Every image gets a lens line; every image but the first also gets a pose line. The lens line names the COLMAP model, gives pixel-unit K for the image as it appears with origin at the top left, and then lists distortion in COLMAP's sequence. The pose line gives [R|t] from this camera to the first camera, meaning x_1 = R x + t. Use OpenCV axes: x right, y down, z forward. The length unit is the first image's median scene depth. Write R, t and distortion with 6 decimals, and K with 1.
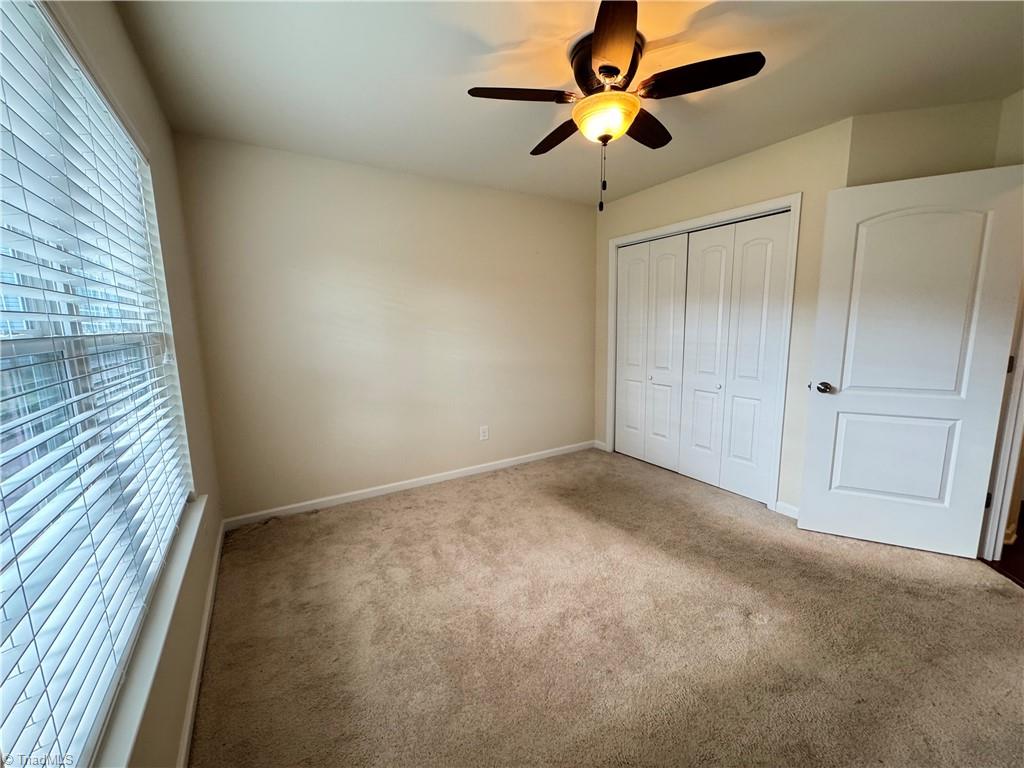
lens RADIAL K [[406.9, 0, 512.0], [0, 406.9, 384.0], [0, 0, 1]] dist [-0.002702, -0.000166]
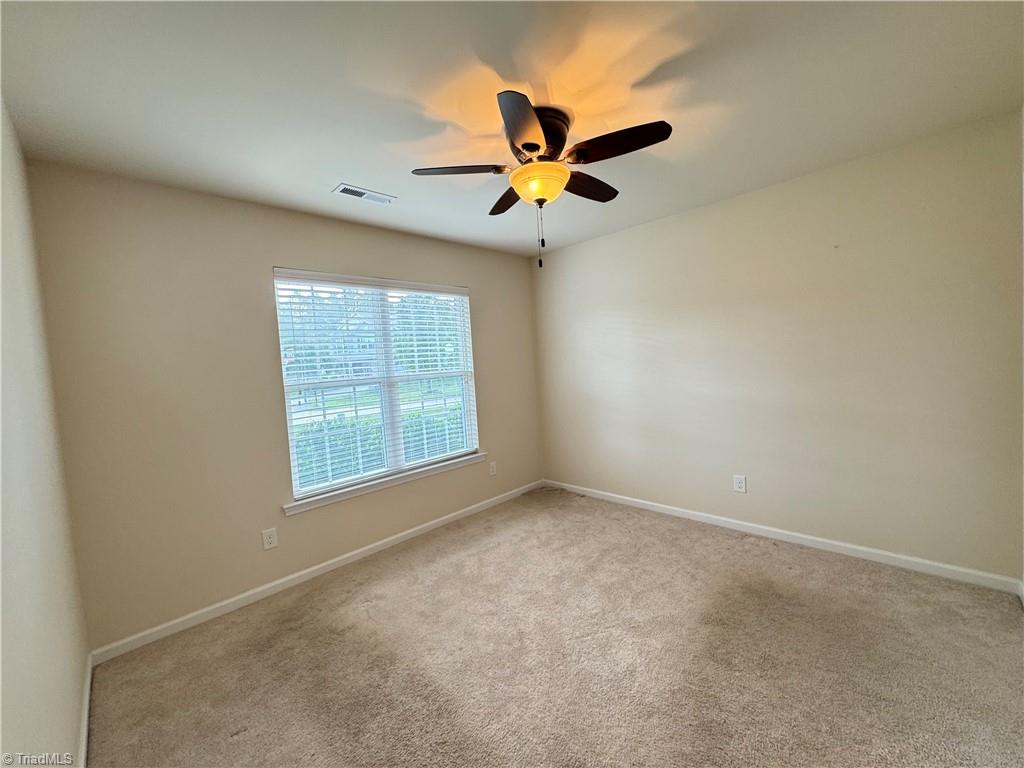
lens RADIAL K [[406.9, 0, 512.0], [0, 406.9, 384.0], [0, 0, 1]] dist [-0.002702, -0.000166]
pose [[0.231557, 0.053213, -0.971365, 0.828760], [-0.085746, 0.995733, 0.034107, -0.094569], [0.969035, 0.075393, 0.235132, 0.451745]]
